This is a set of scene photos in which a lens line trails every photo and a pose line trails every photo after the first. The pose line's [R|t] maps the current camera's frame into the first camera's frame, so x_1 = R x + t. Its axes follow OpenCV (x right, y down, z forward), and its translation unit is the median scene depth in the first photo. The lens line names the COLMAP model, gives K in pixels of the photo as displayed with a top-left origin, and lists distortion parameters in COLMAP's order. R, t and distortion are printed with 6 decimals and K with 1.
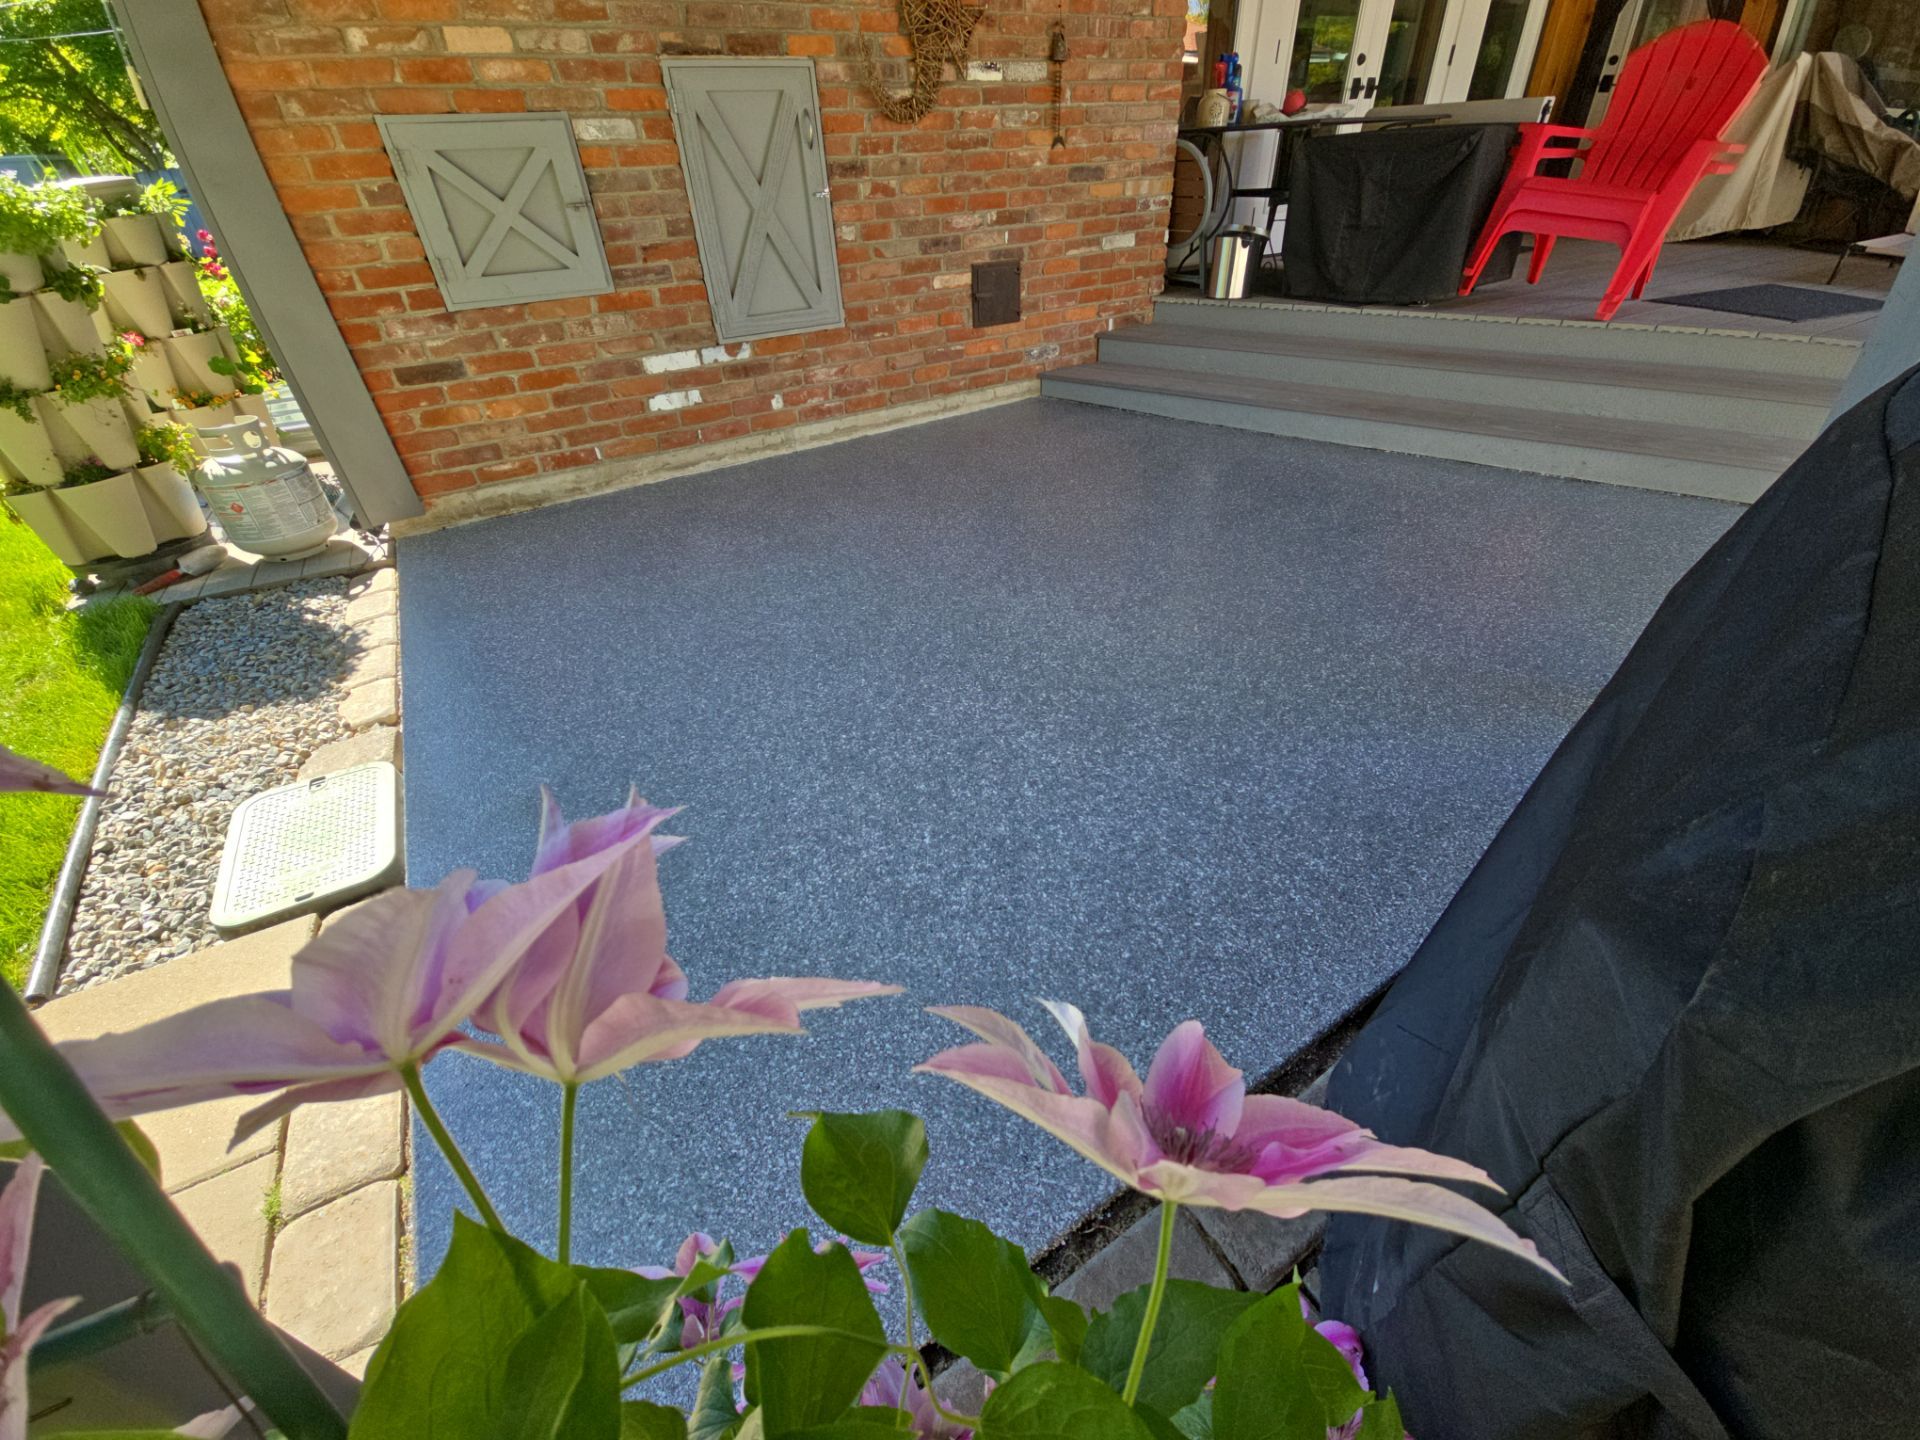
lens RADIAL K [[783.8, 0, 955.9], [0, 783.8, 718.7], [0, 0, 1]] dist [-0.003864, -0.002983]
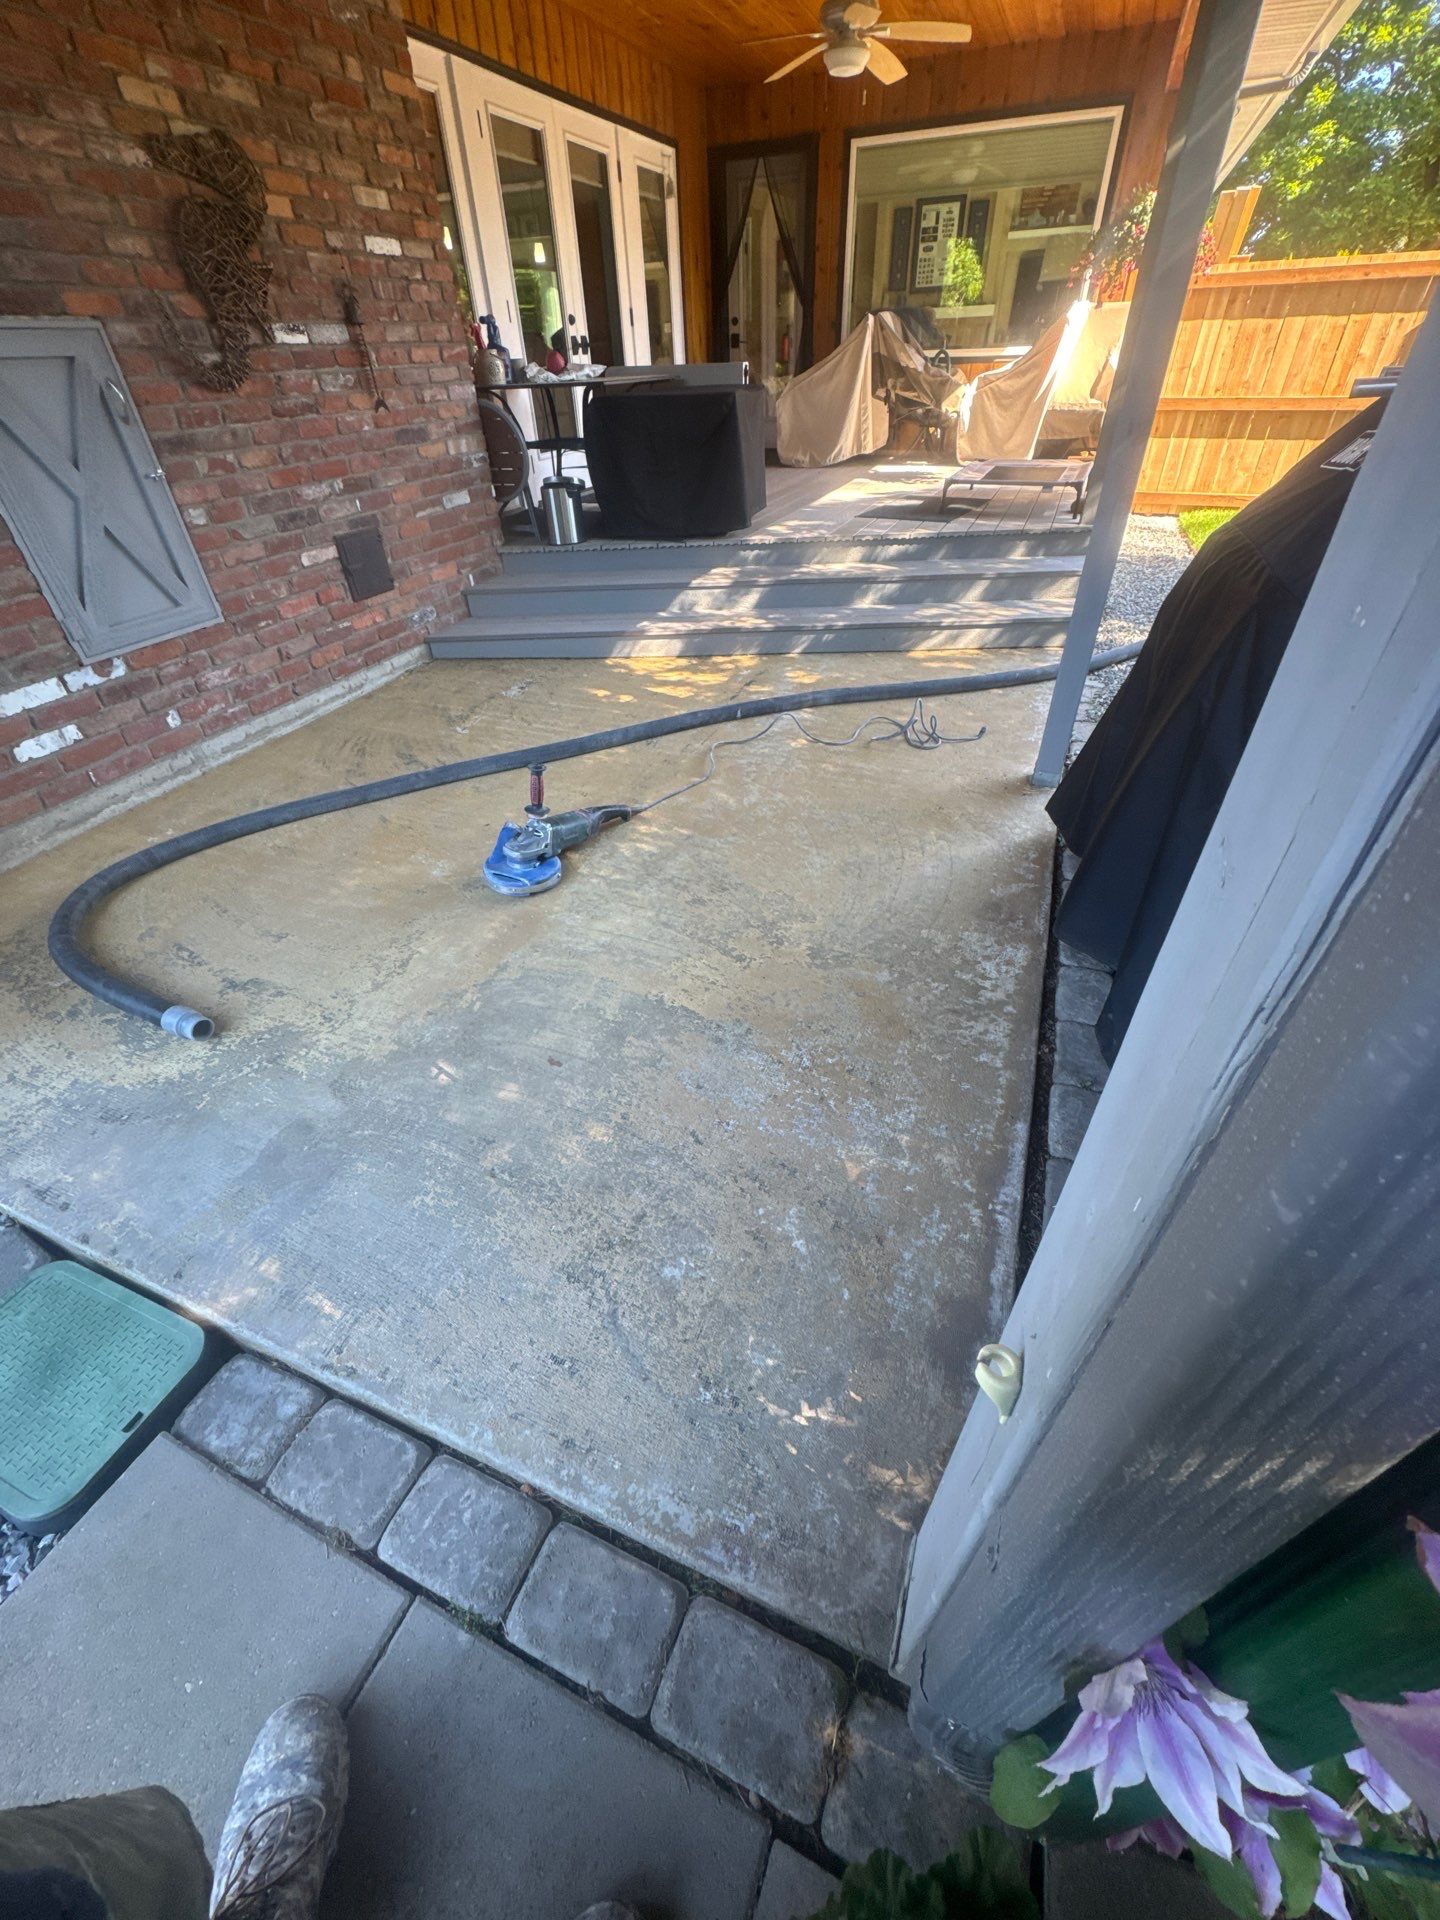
lens RADIAL K [[762.5, 0, 711.1], [0, 762.5, 966.8], [0, 0, 1]] dist [-0.002142, -0.001164]
pose [[0.806971, -0.366591, 0.463043, -0.234812], [0.358953, 0.927043, 0.108371, -0.030194], [-0.468989, 0.078758, 0.879686, 0.008095]]
